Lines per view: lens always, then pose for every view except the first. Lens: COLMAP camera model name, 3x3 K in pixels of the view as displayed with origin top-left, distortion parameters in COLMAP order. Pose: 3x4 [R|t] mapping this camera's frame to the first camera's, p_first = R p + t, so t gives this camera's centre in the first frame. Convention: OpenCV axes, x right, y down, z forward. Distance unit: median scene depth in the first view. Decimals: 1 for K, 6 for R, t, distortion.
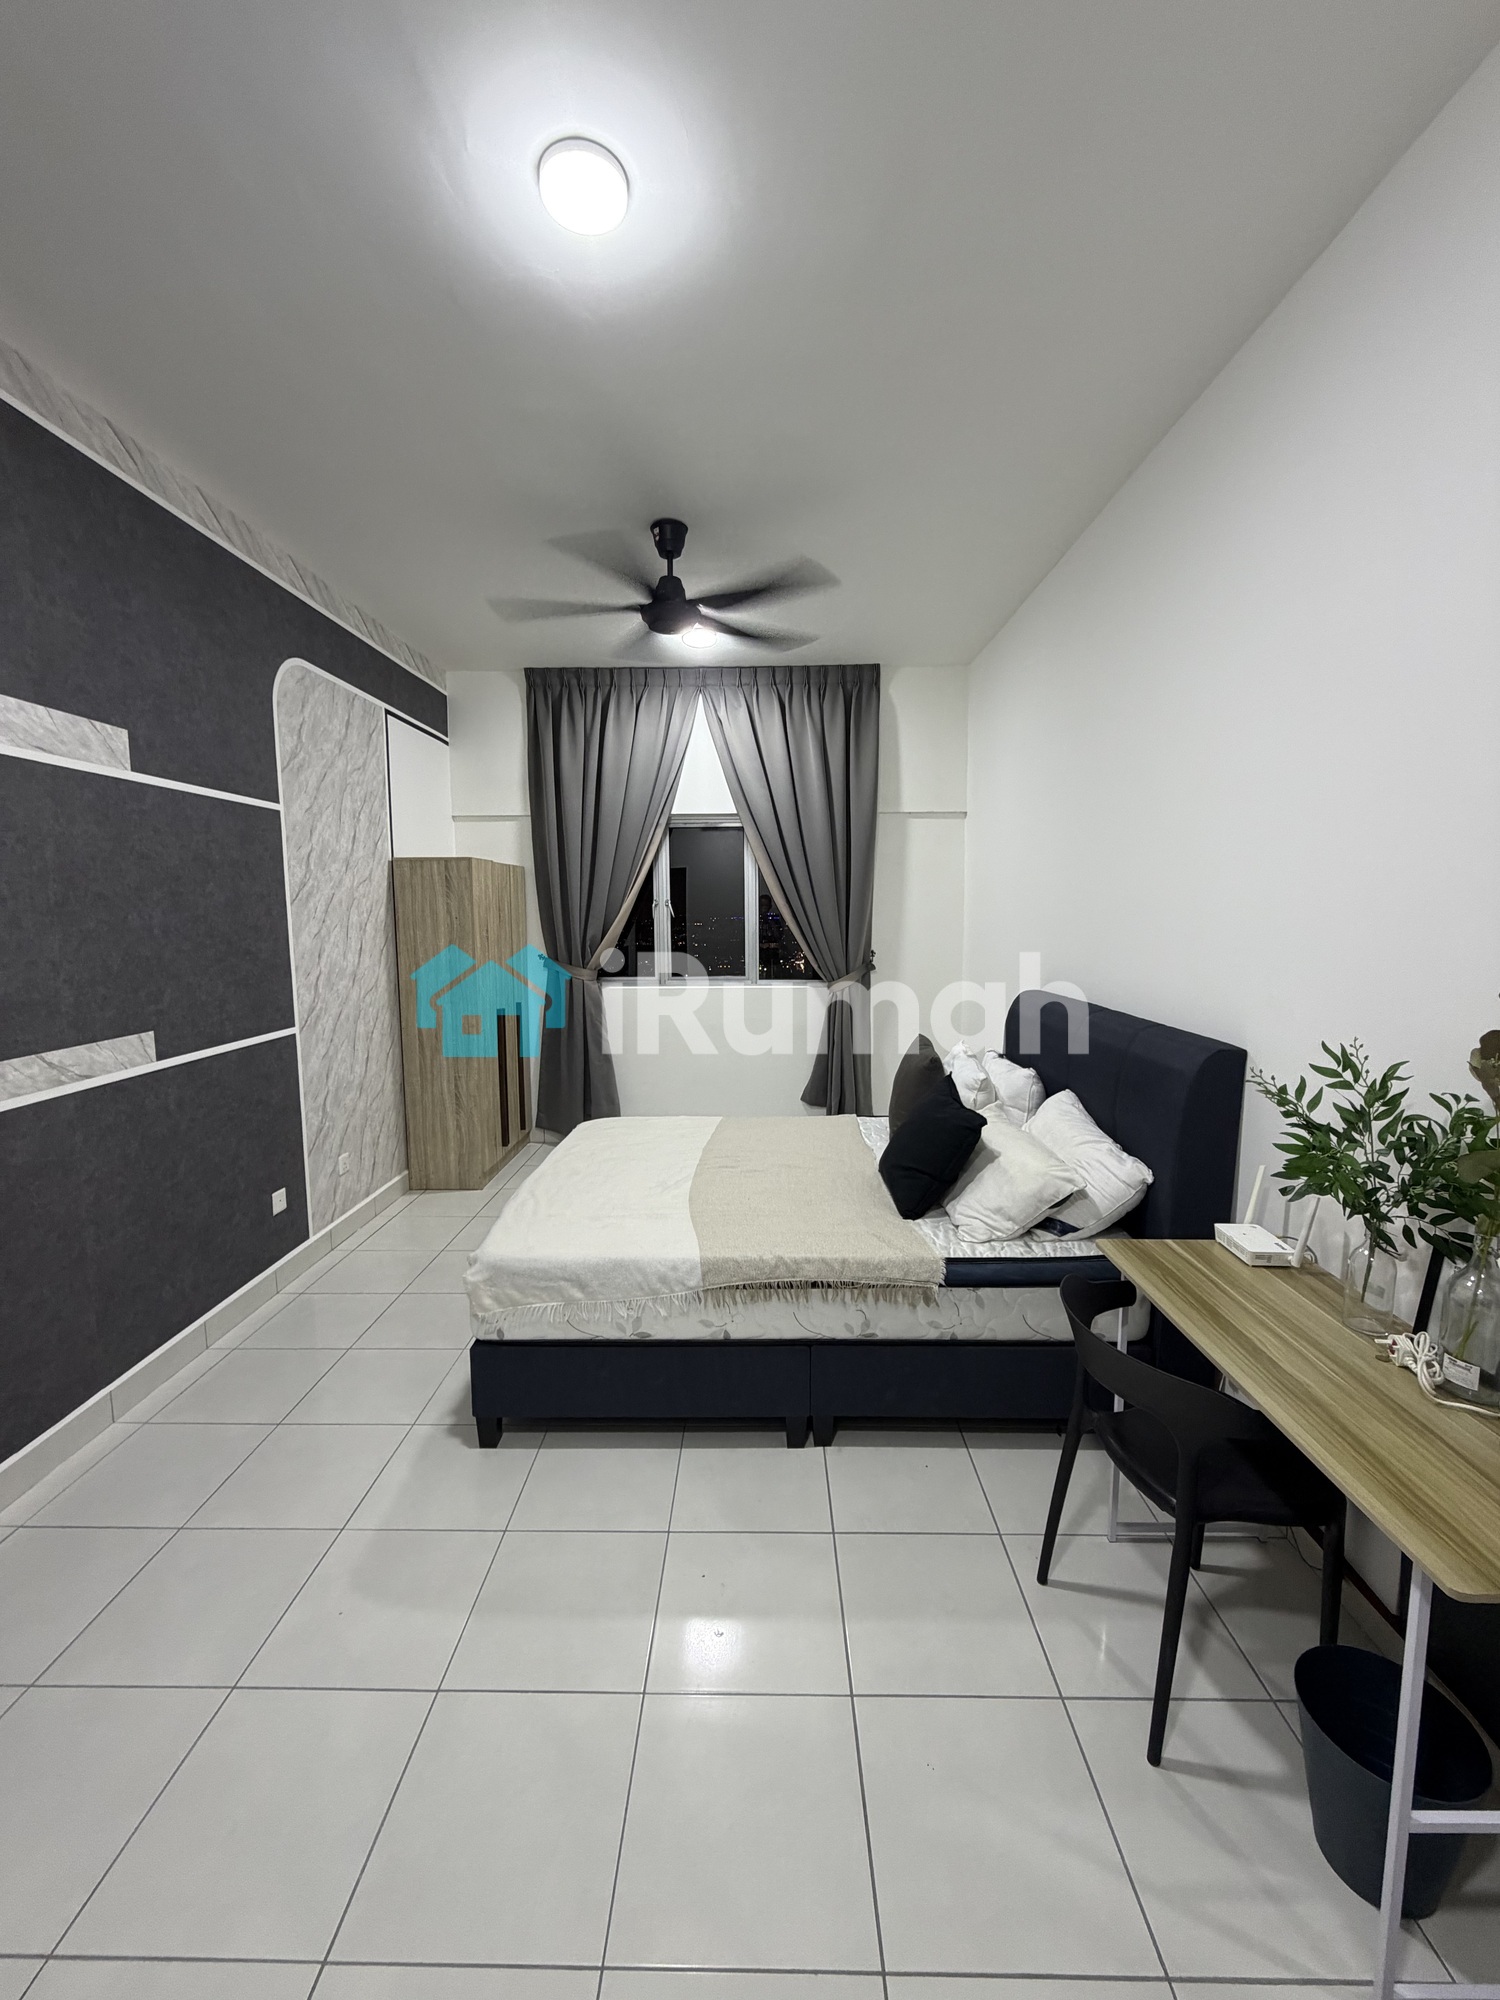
lens RADIAL K [[800.0, 0, 752.5], [0, 800.0, 998.6], [0, 0, 1]] dist [-0.008209, 0.001753]
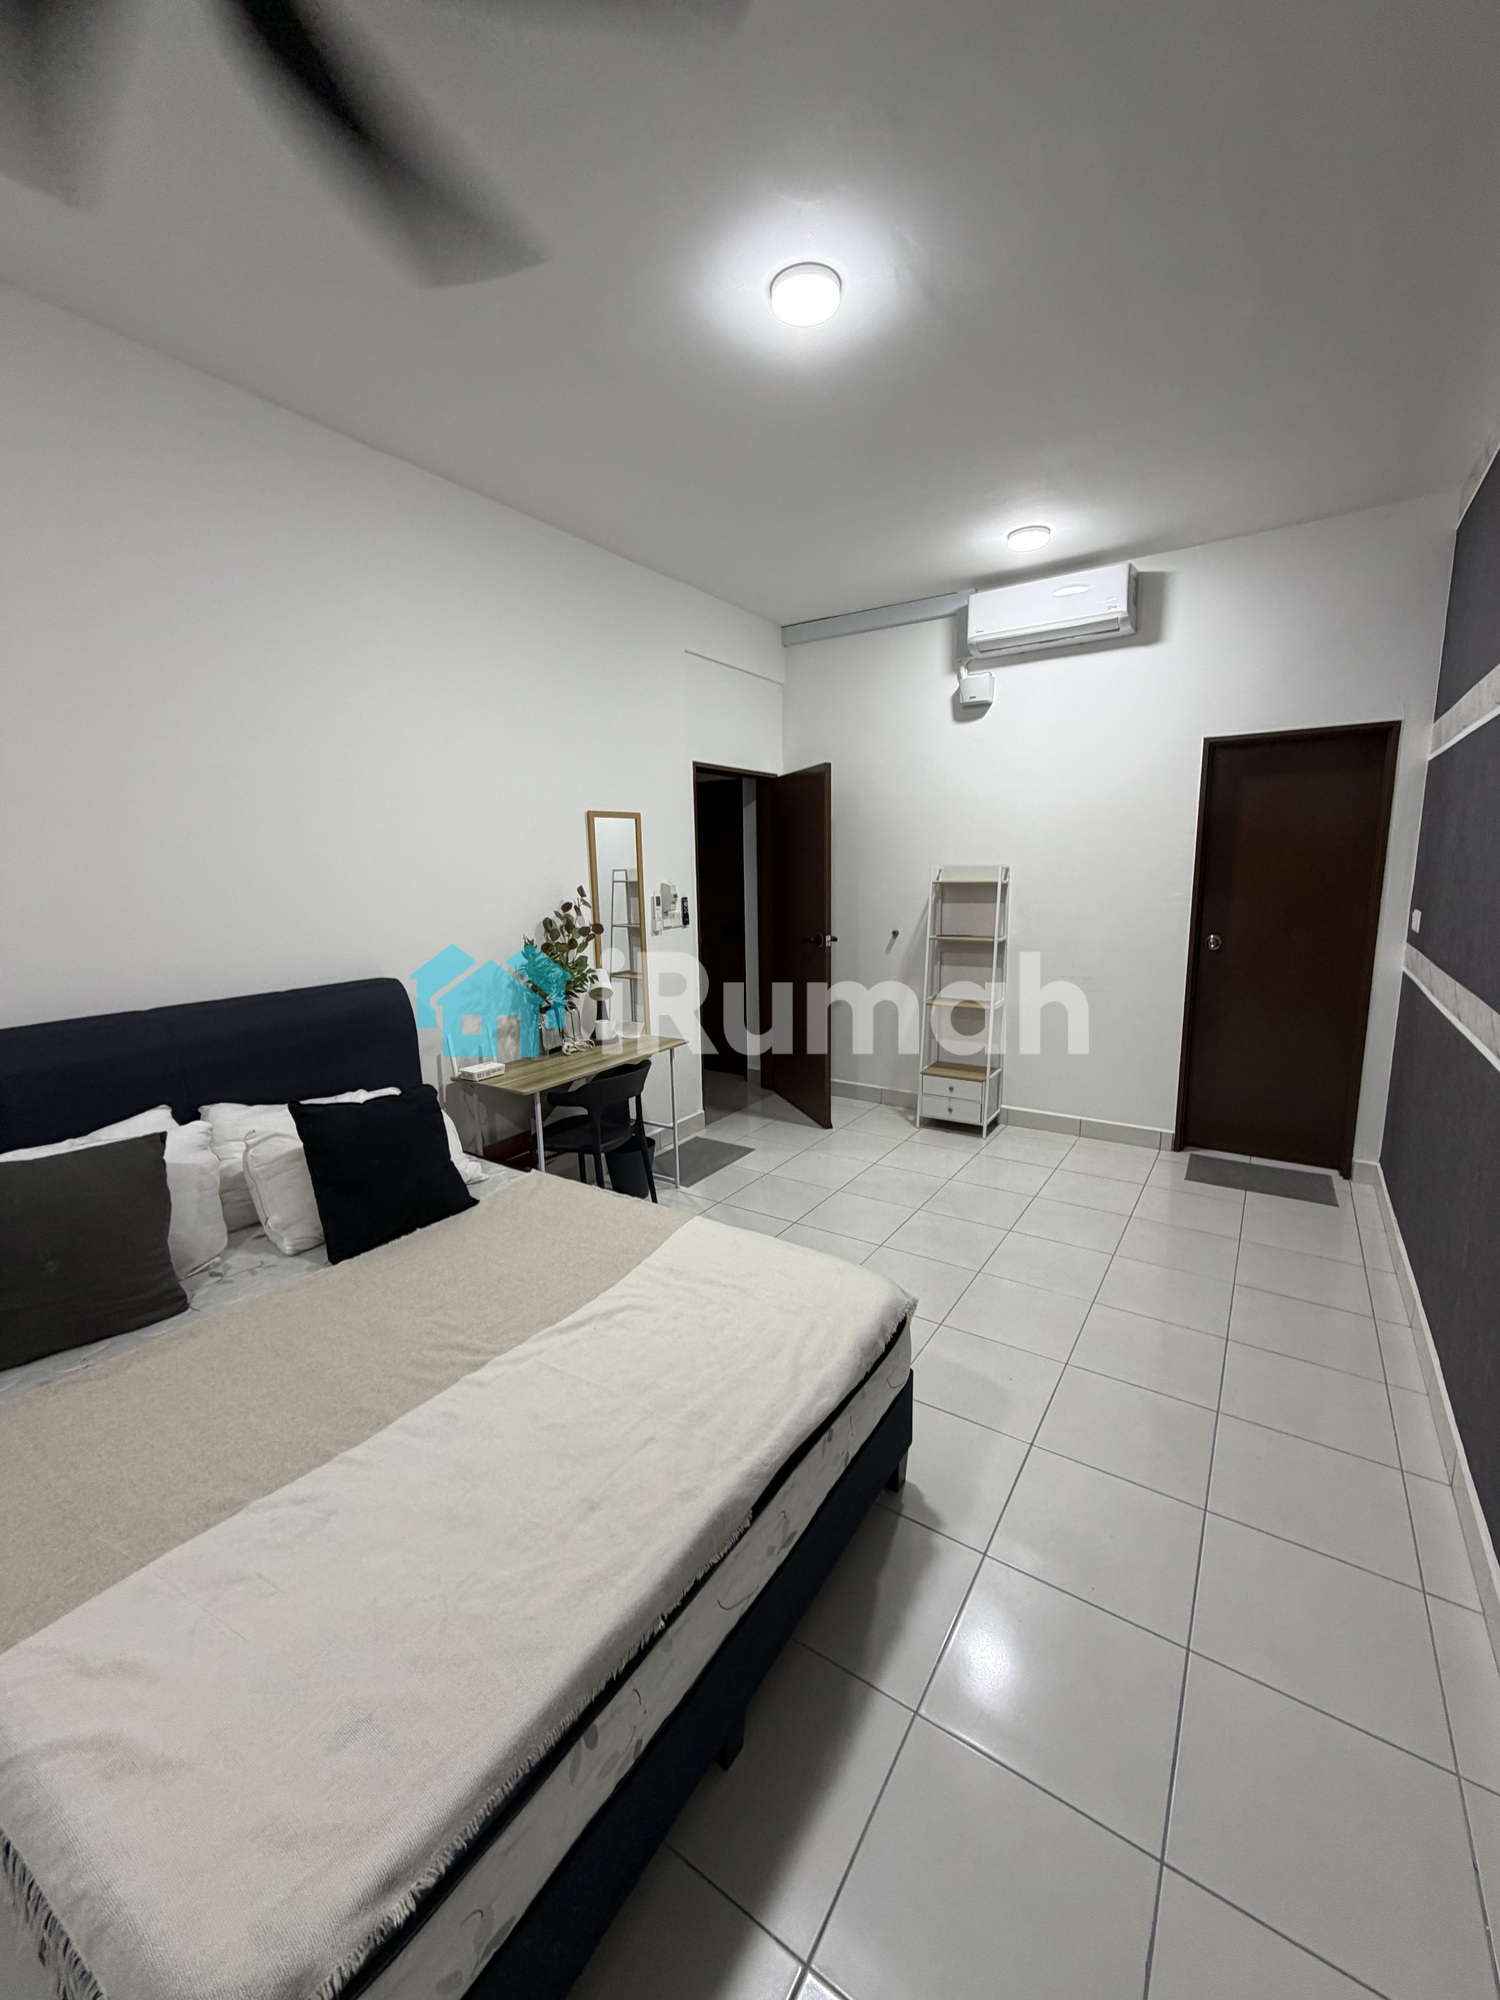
lens RADIAL K [[800.0, 0, 754.1], [0, 800.0, 992.5], [0, 0, 1]] dist [-0.008209, 0.001753]
pose [[-0.844258, -0.068481, 0.531544, -0.605520], [0.082001, 0.963619, 0.254391, -0.190762], [-0.529626, 0.258359, -0.807927, 1.584111]]
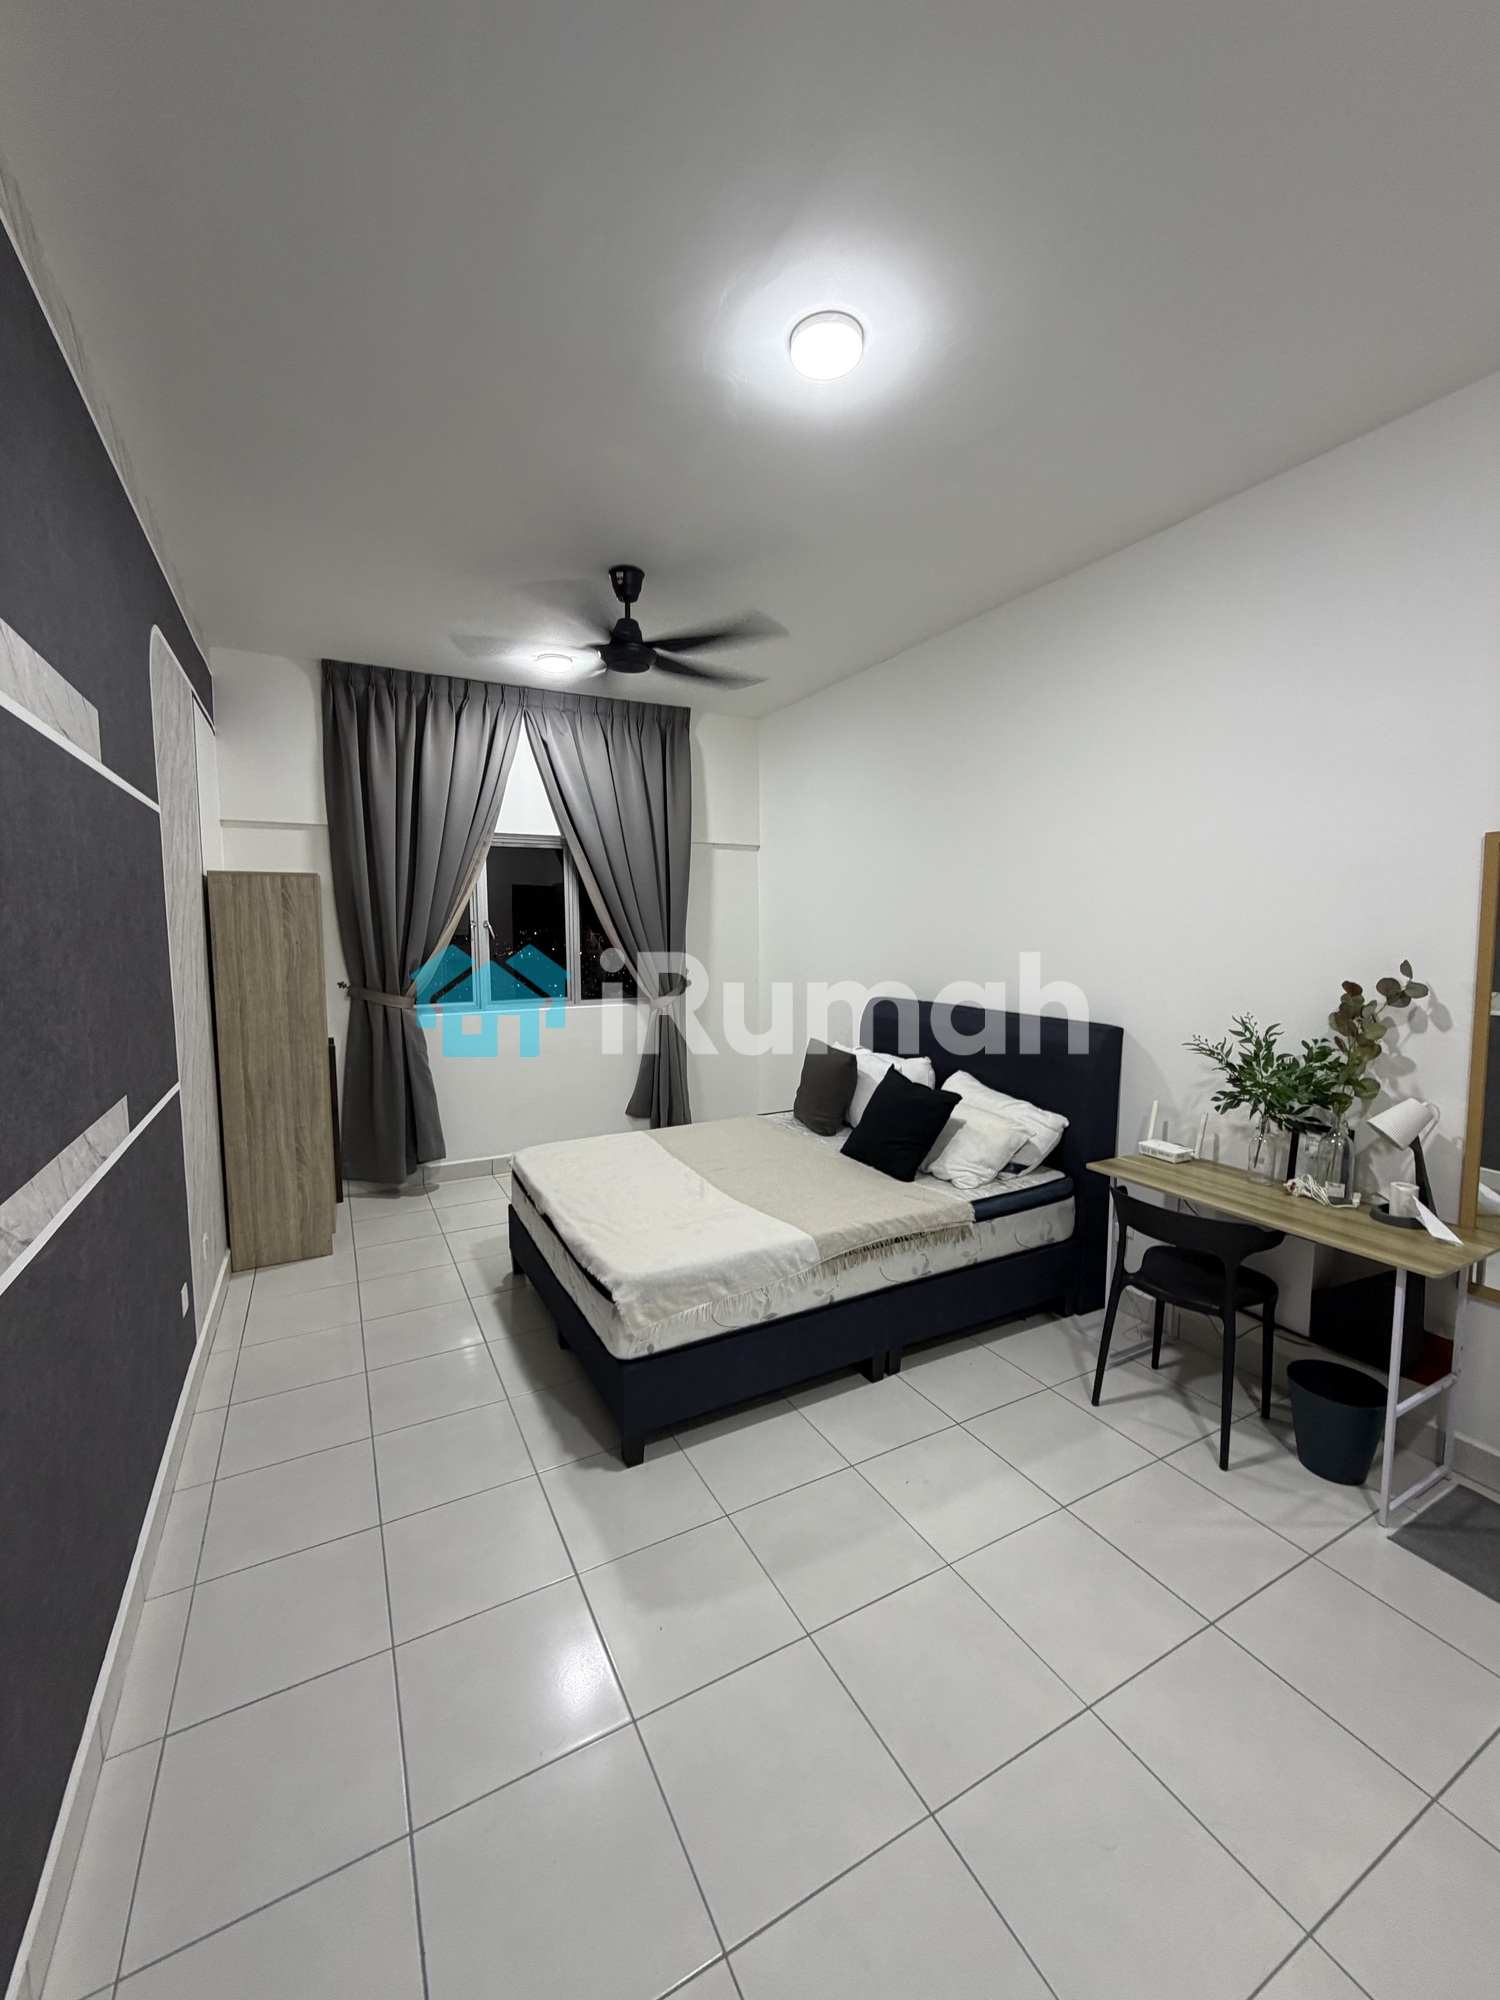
lens RADIAL K [[800.0, 0, 754.8], [0, 800.0, 999.8], [0, 0, 1]] dist [-0.008209, 0.001753]
pose [[0.872420, -0.044622, 0.486715, -0.636442], [0.053476, 0.998560, -0.004306, -0.016879], [-0.485822, 0.029785, 0.873550, 0.017303]]
